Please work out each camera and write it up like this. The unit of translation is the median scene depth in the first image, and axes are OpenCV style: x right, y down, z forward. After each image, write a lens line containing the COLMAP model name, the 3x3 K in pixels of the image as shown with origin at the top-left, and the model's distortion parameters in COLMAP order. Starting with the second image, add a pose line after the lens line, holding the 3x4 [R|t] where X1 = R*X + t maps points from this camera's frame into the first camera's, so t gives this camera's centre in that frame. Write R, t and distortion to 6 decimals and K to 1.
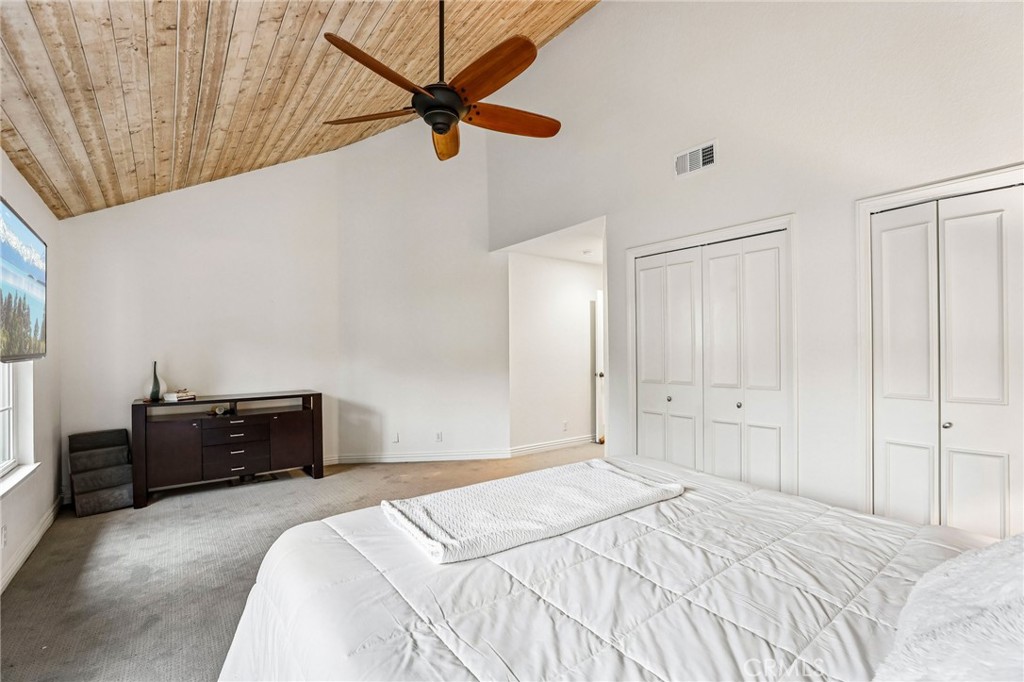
lens RADIAL K [[468.9, 0, 516.1], [0, 468.9, 343.3], [0, 0, 1]] dist [-0.039259, 0.009712]
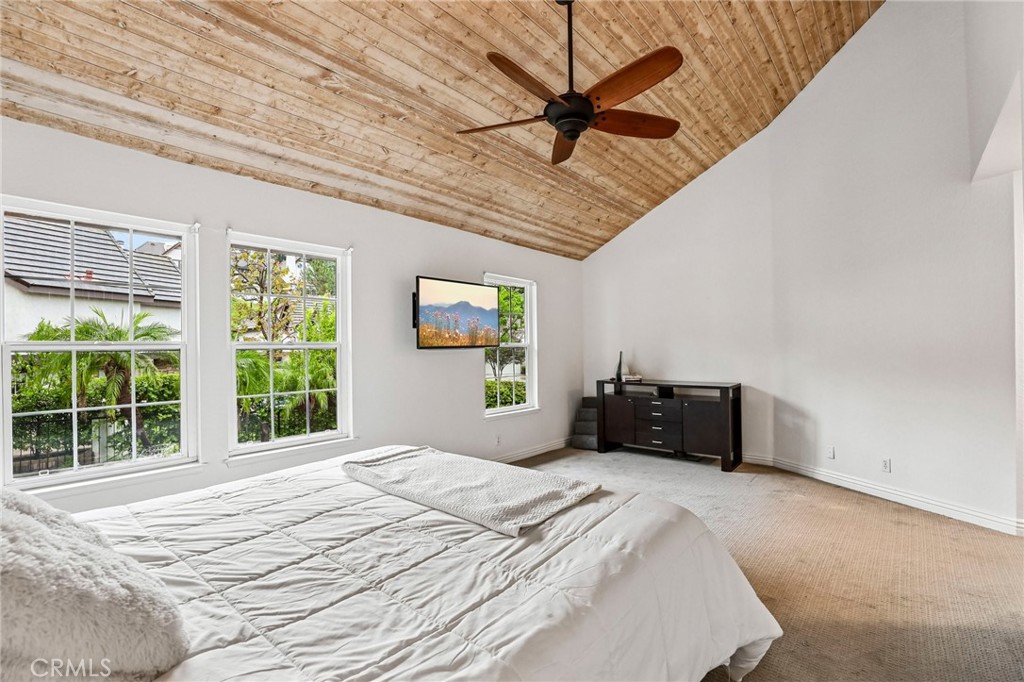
lens RADIAL K [[468.9, 0, 514.0], [0, 468.9, 344.7], [0, 0, 1]] dist [-0.039259, 0.009712]
pose [[0.224313, 0.008137, -0.974483, 0.464606], [0.015401, 0.999811, 0.011893, -0.001566], [0.974395, -0.017676, 0.224145, 0.348285]]
